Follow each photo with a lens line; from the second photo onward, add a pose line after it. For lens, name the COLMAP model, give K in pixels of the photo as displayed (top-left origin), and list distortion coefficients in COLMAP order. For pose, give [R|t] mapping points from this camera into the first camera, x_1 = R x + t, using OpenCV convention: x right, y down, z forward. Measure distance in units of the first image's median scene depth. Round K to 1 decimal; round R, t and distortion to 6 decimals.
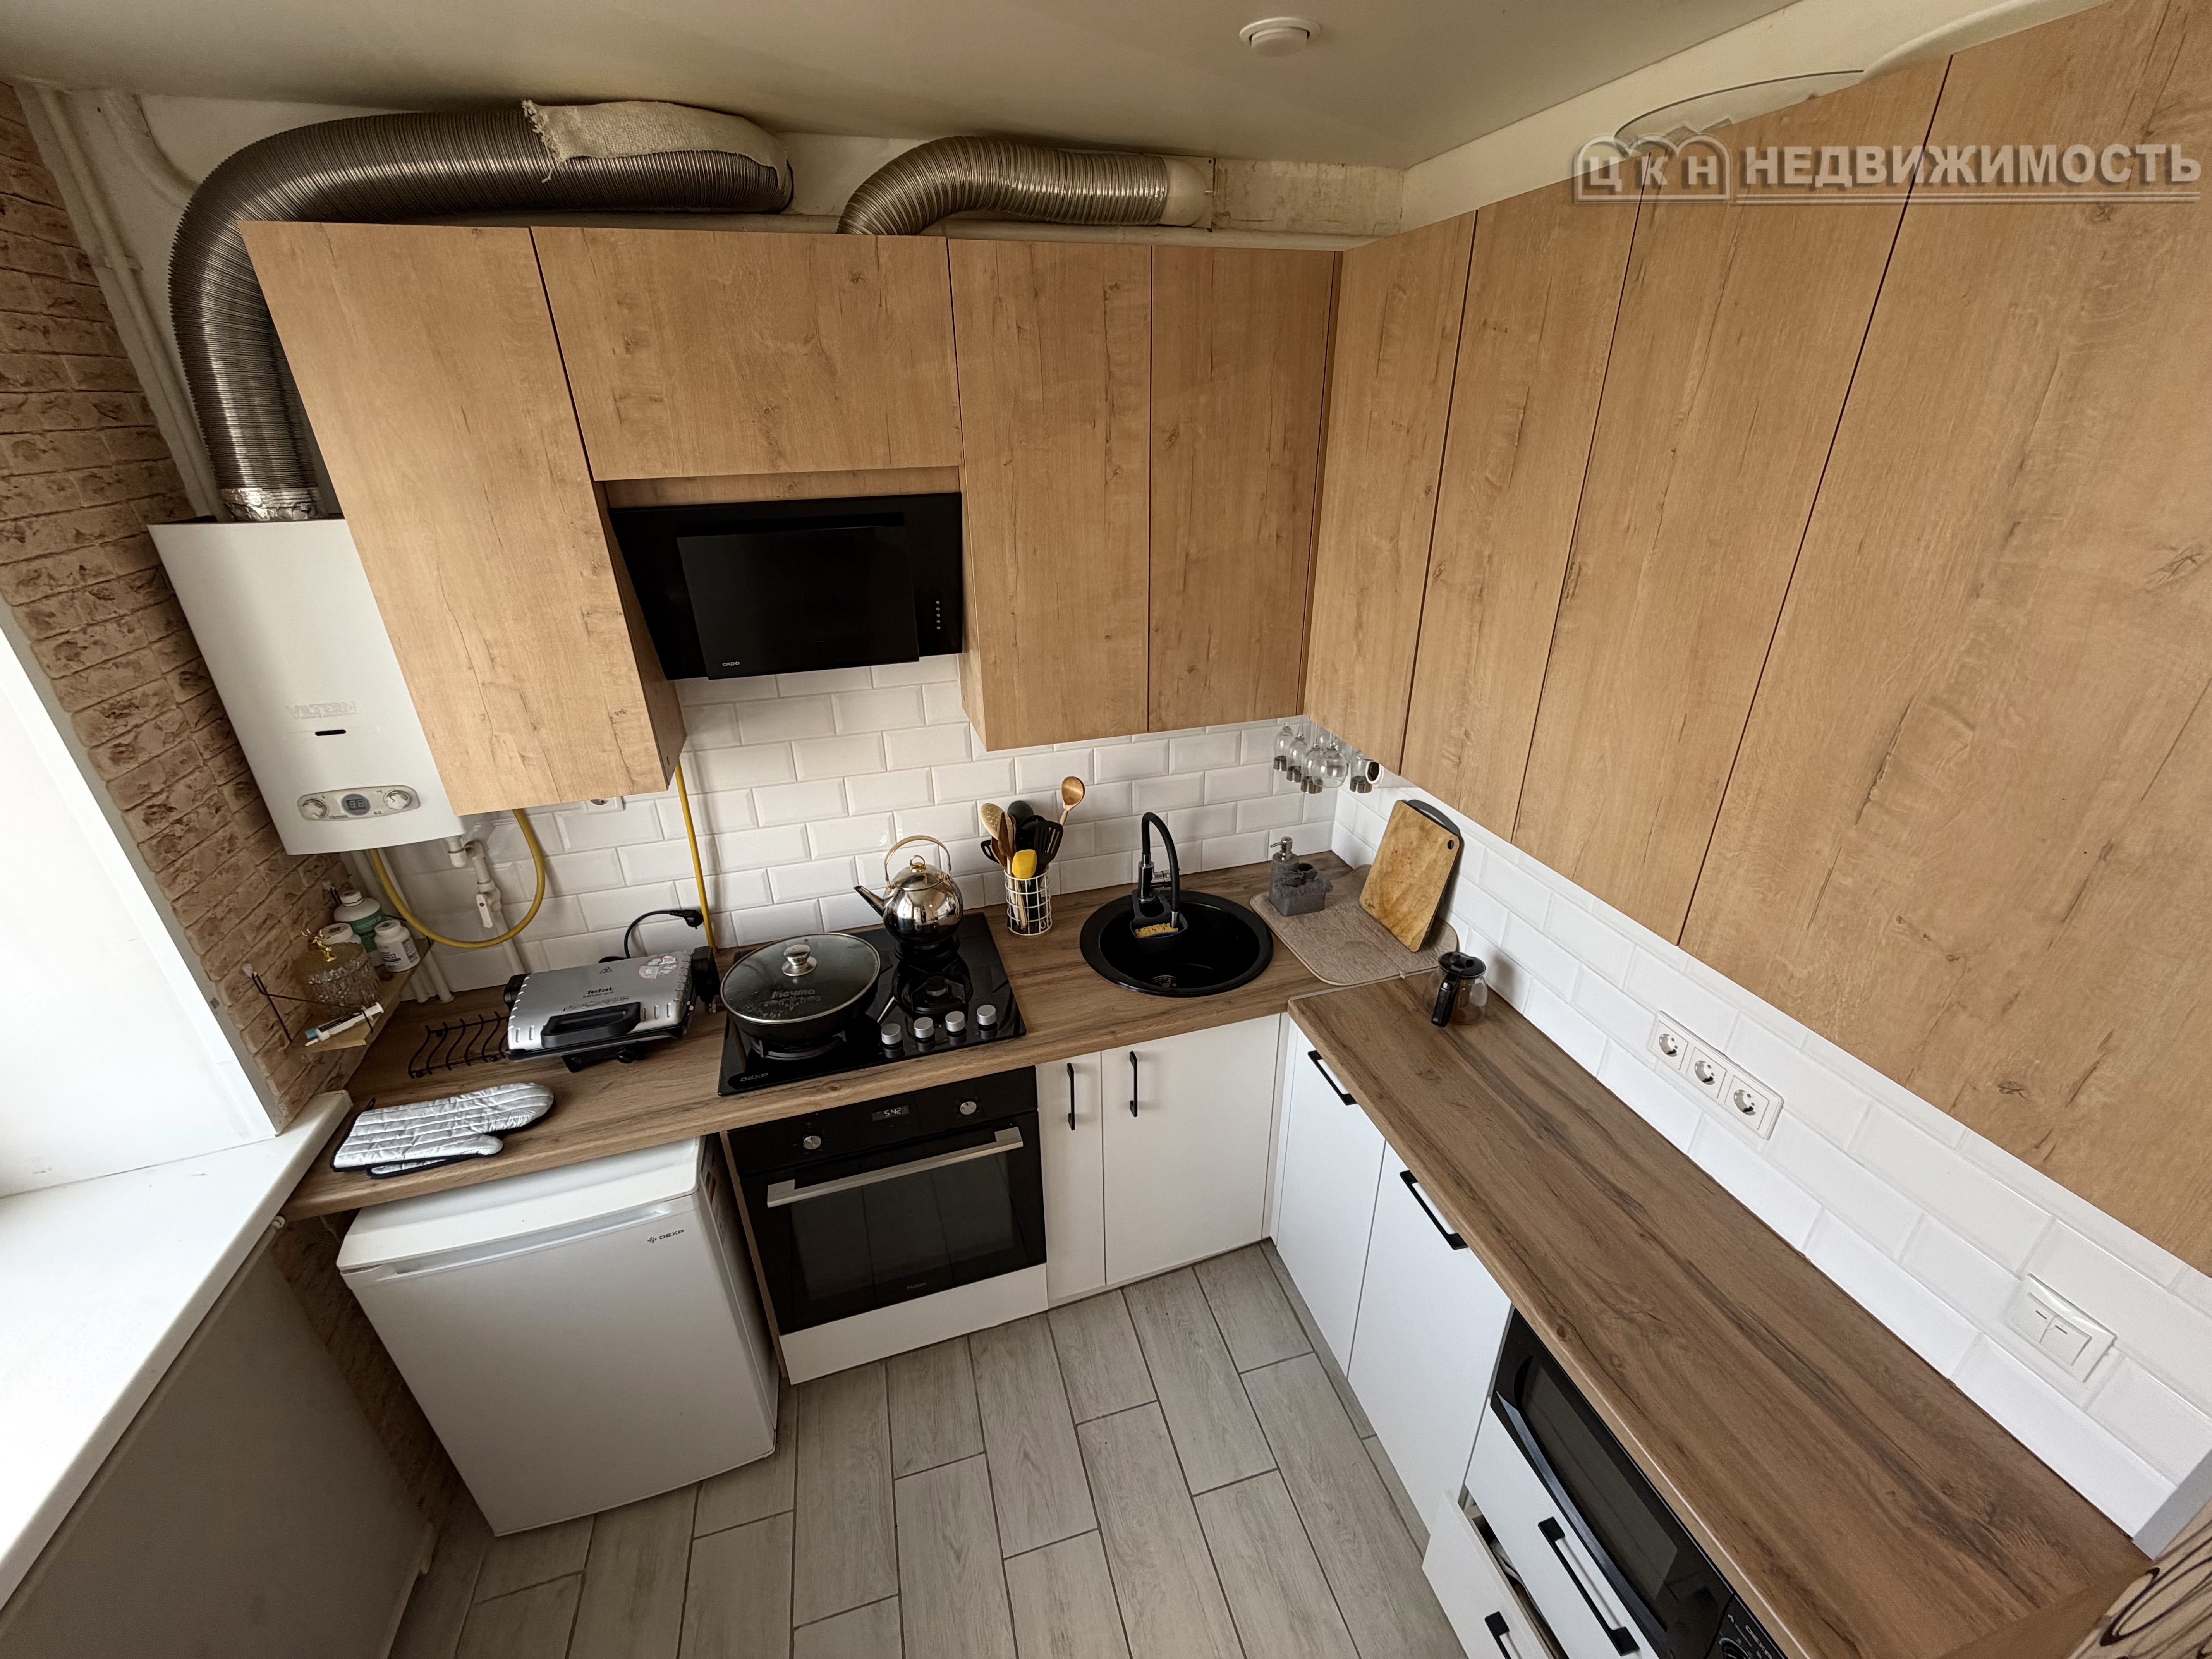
lens RADIAL K [[880.2, 0, 1098.3], [0, 880.2, 827.5], [0, 0, 1]] dist [-0.000830, 0.000361]
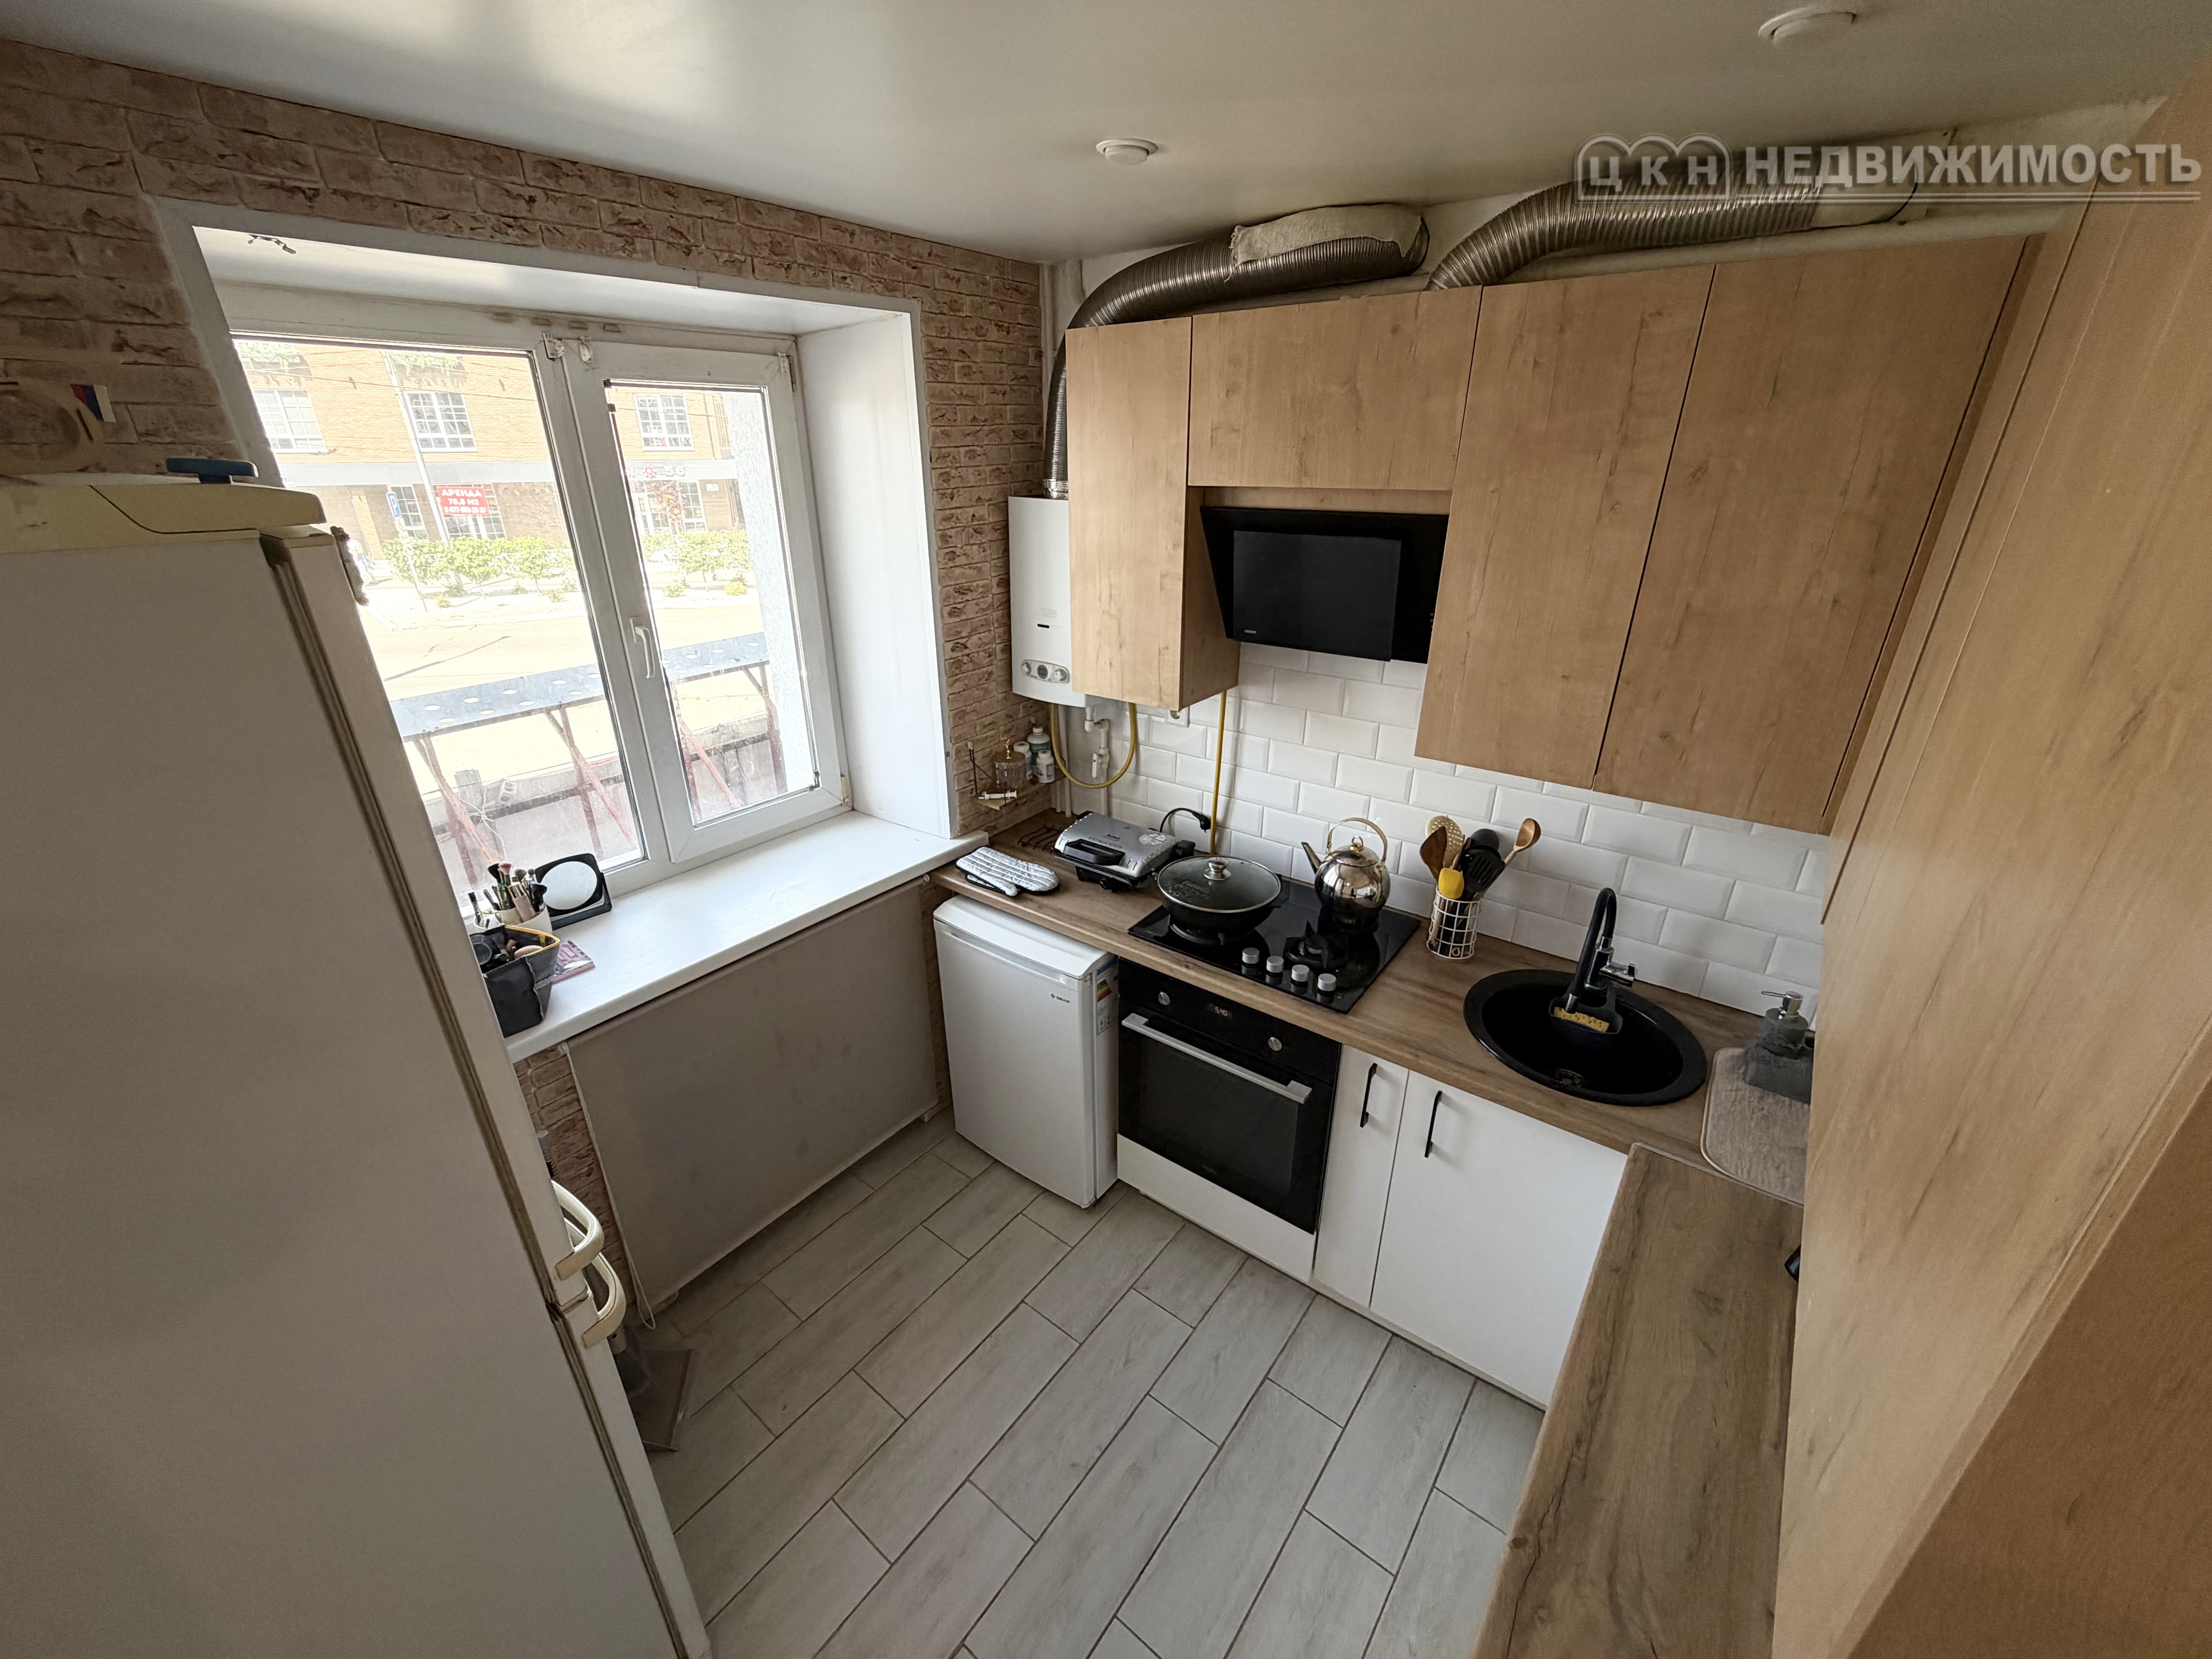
lens RADIAL K [[880.2, 0, 1098.0], [0, 880.2, 828.4], [0, 0, 1]] dist [-0.000830, 0.000361]
pose [[0.590837, 0.336089, -0.733455, 0.511877], [-0.350028, 0.925869, 0.142292, -0.024626], [0.726906, 0.172658, 0.664678, 0.028864]]
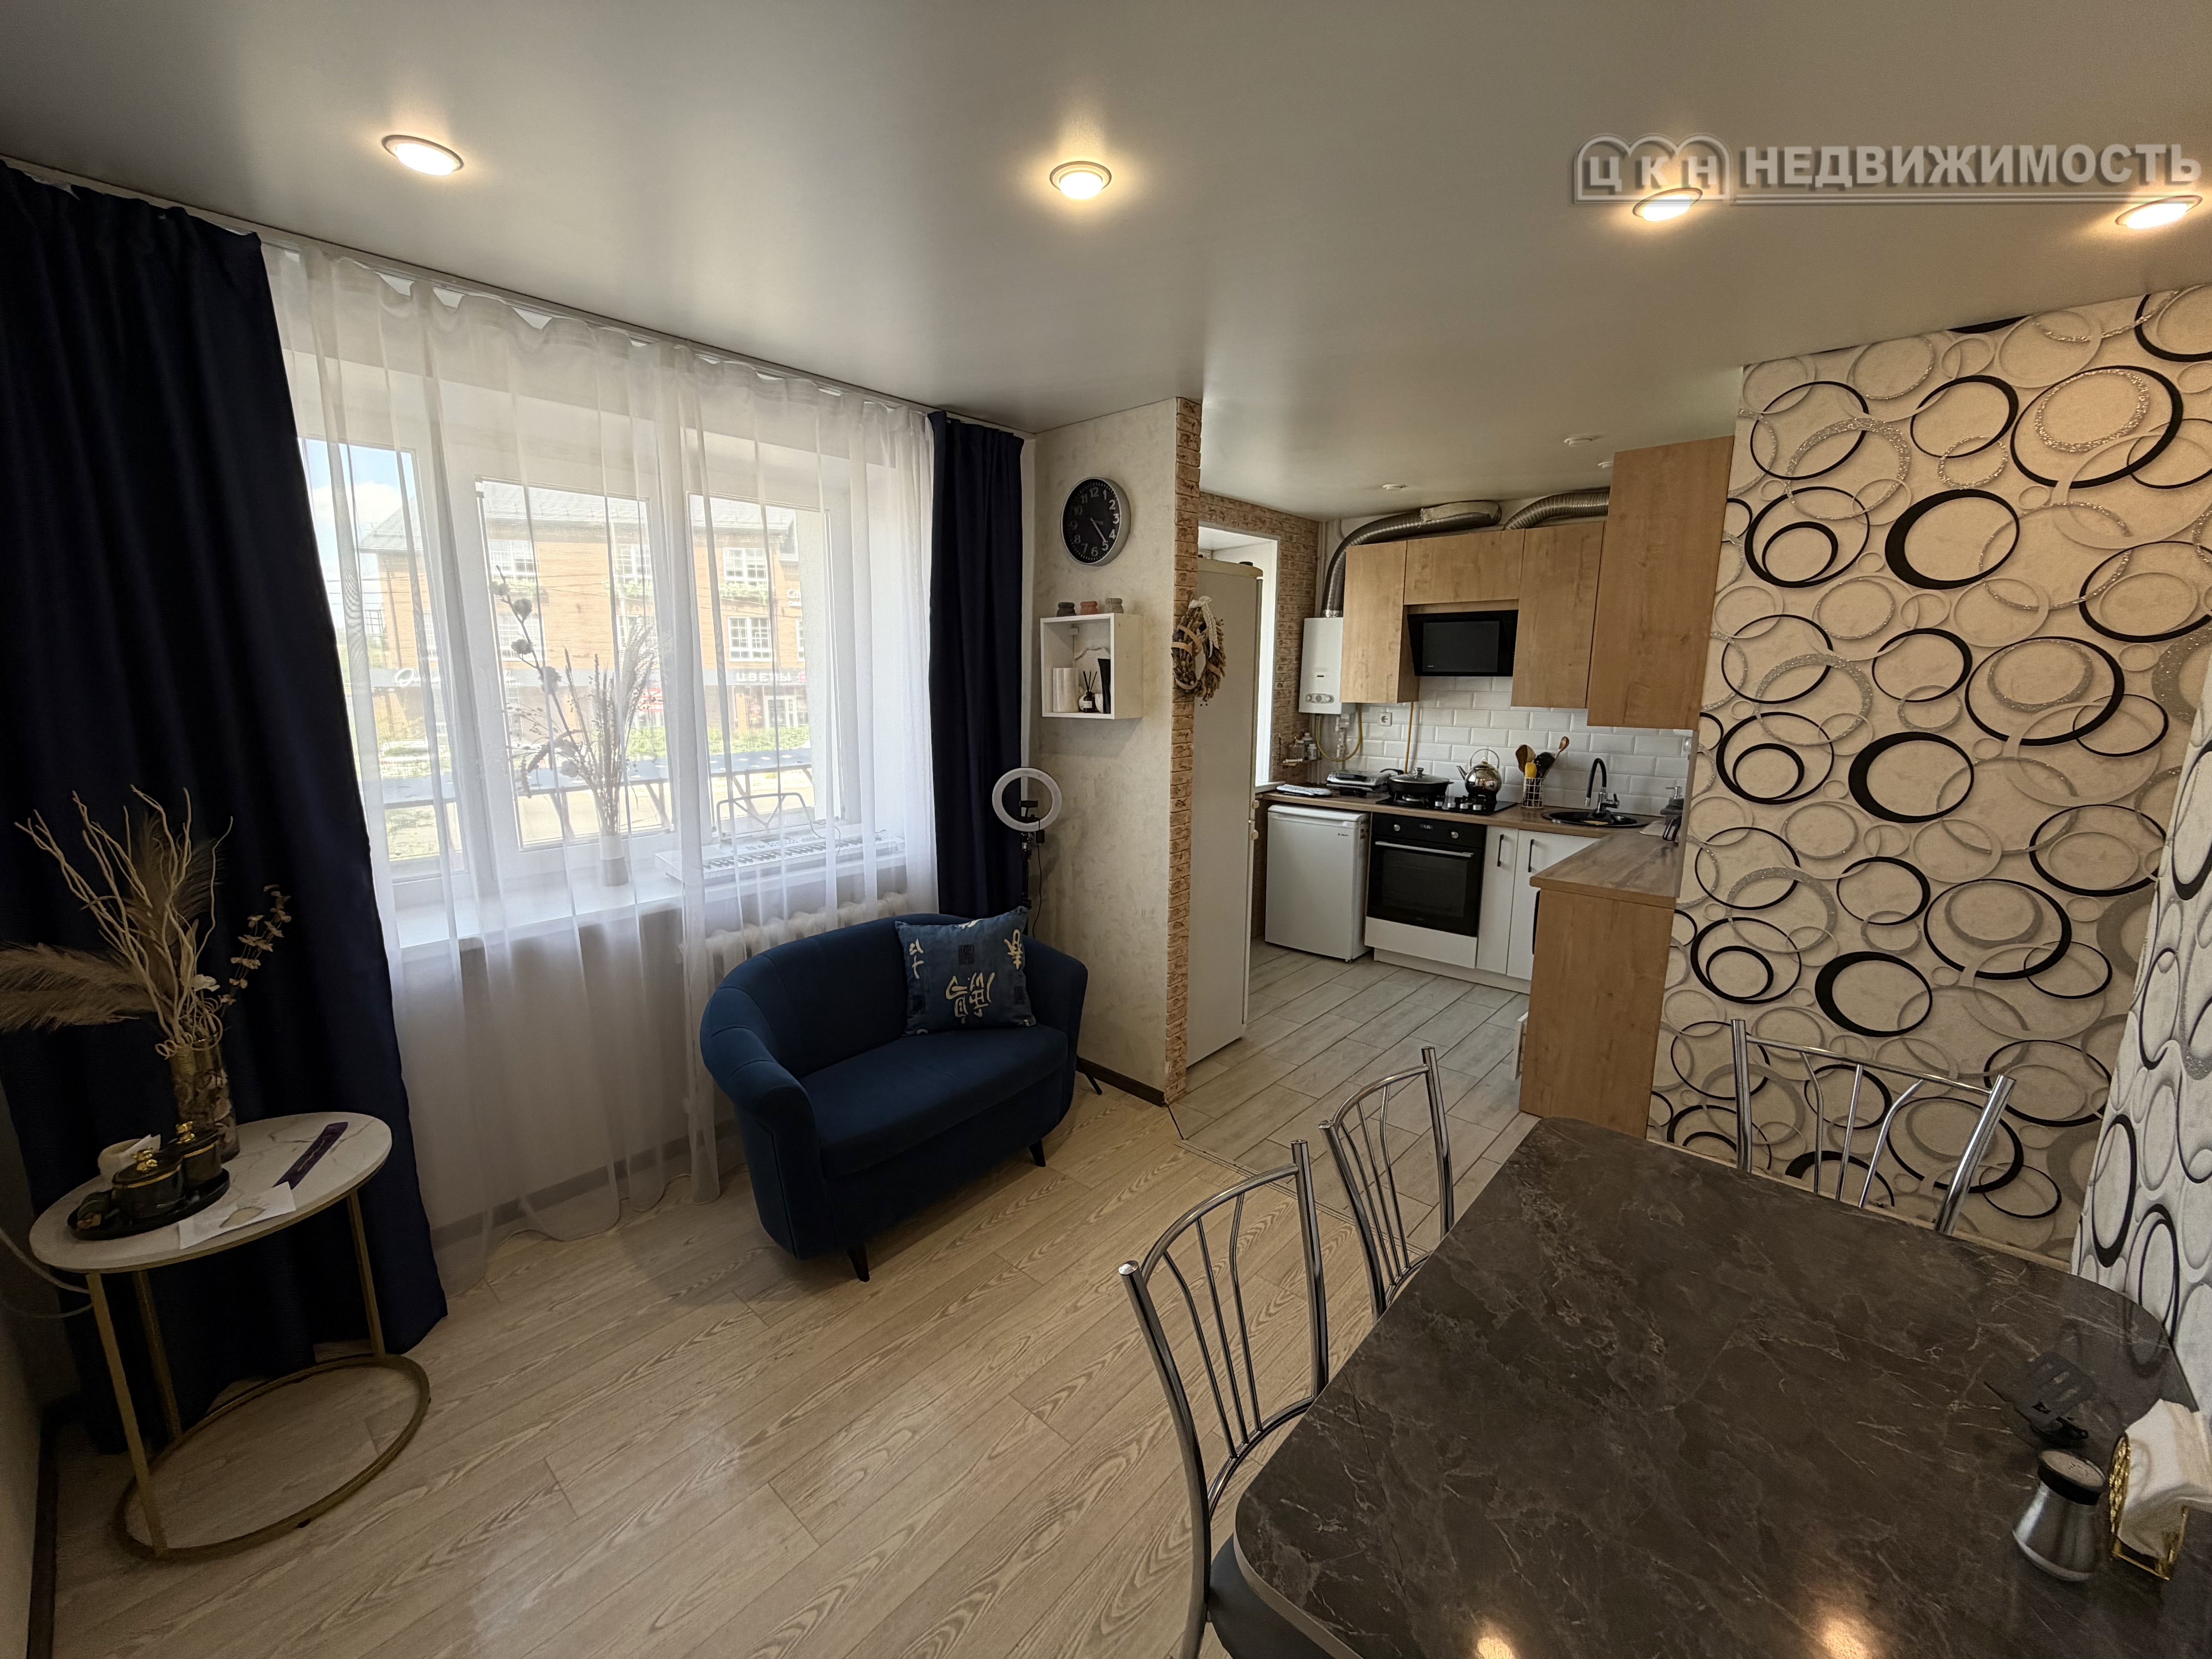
lens RADIAL K [[880.2, 0, 1099.4], [0, 880.2, 827.0], [0, 0, 1]] dist [-0.000830, 0.000361]
pose [[0.532326, 0.168015, -0.829699, 1.563597], [-0.371730, 0.926950, -0.050789, 0.896058], [0.760556, 0.335461, 0.555896, -1.328318]]
